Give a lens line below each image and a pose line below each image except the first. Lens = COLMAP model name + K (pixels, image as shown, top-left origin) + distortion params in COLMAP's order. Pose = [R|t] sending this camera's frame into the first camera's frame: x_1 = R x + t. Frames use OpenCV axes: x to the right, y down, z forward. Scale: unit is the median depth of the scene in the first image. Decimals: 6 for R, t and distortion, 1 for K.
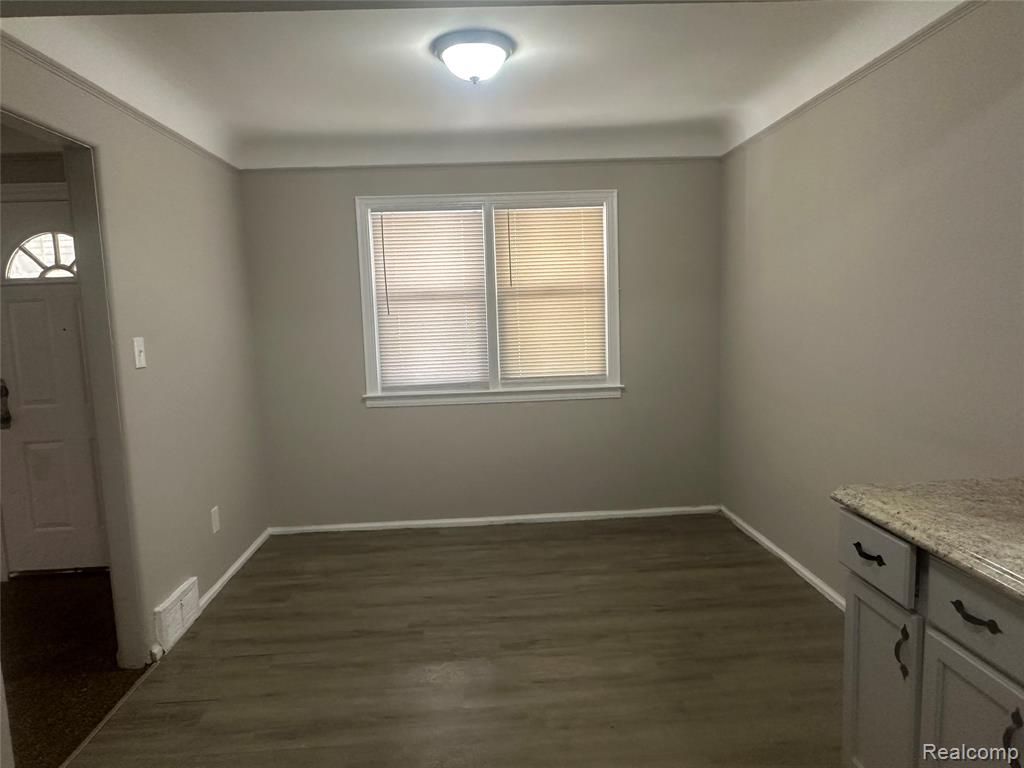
lens RADIAL K [[660.7, 0, 511.1], [0, 660.7, 386.2], [0, 0, 1]] dist [-0.005058, 0.005540]
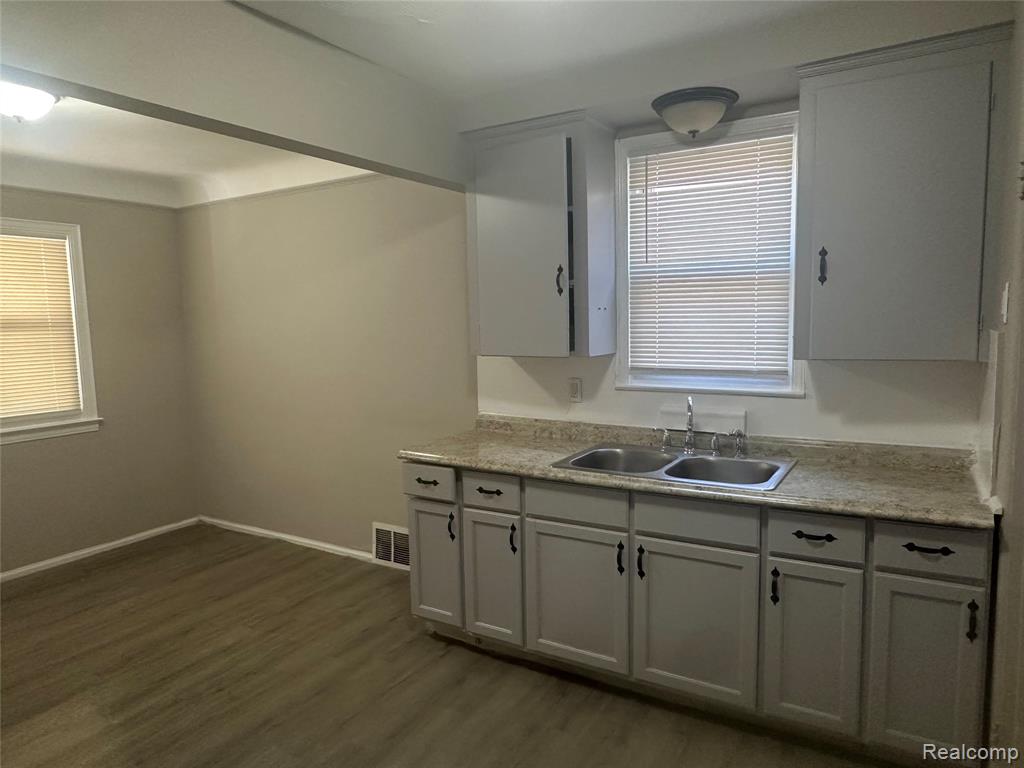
lens RADIAL K [[660.7, 0, 508.3], [0, 660.7, 378.3], [0, 0, 1]] dist [-0.005058, 0.005540]
pose [[0.566003, -0.051665, 0.822783, -0.384870], [0.093809, 0.995588, -0.002016, -0.002007], [-0.819048, 0.078326, 0.568353, -0.112698]]
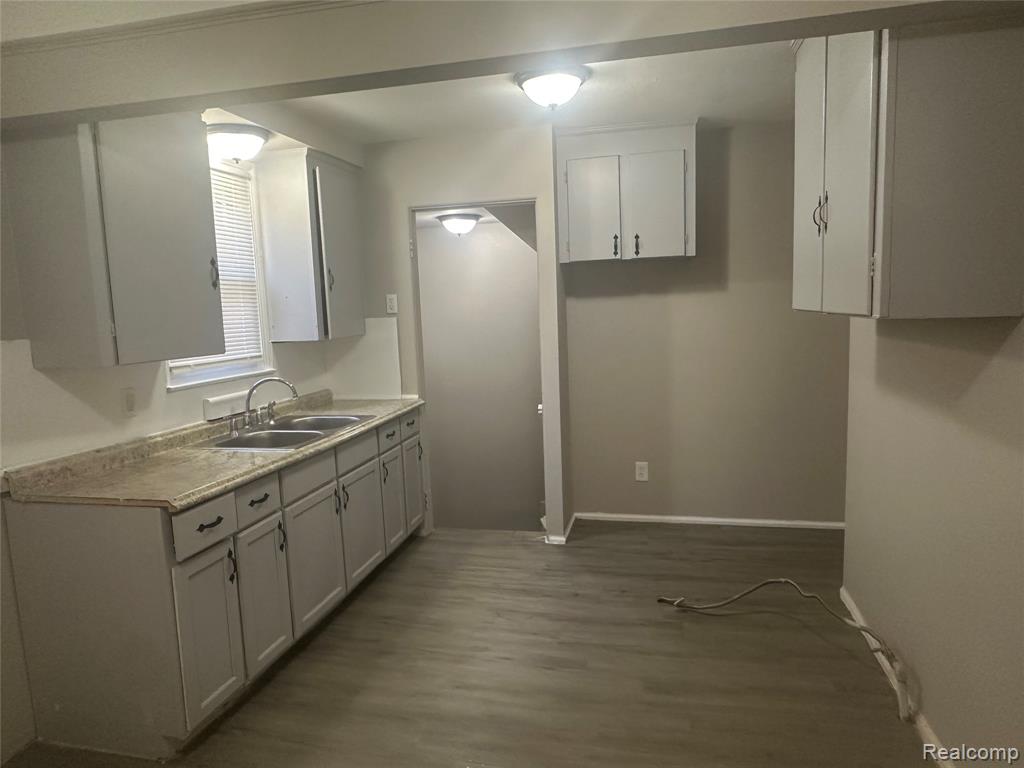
lens RADIAL K [[660.7, 0, 513.1], [0, 660.7, 386.4], [0, 0, 1]] dist [-0.005058, 0.005540]
pose [[-0.957325, 0.037866, 0.286522, -0.222810], [0.104326, 0.969812, 0.220408, -0.124962], [-0.269527, 0.240894, -0.932376, 0.971114]]
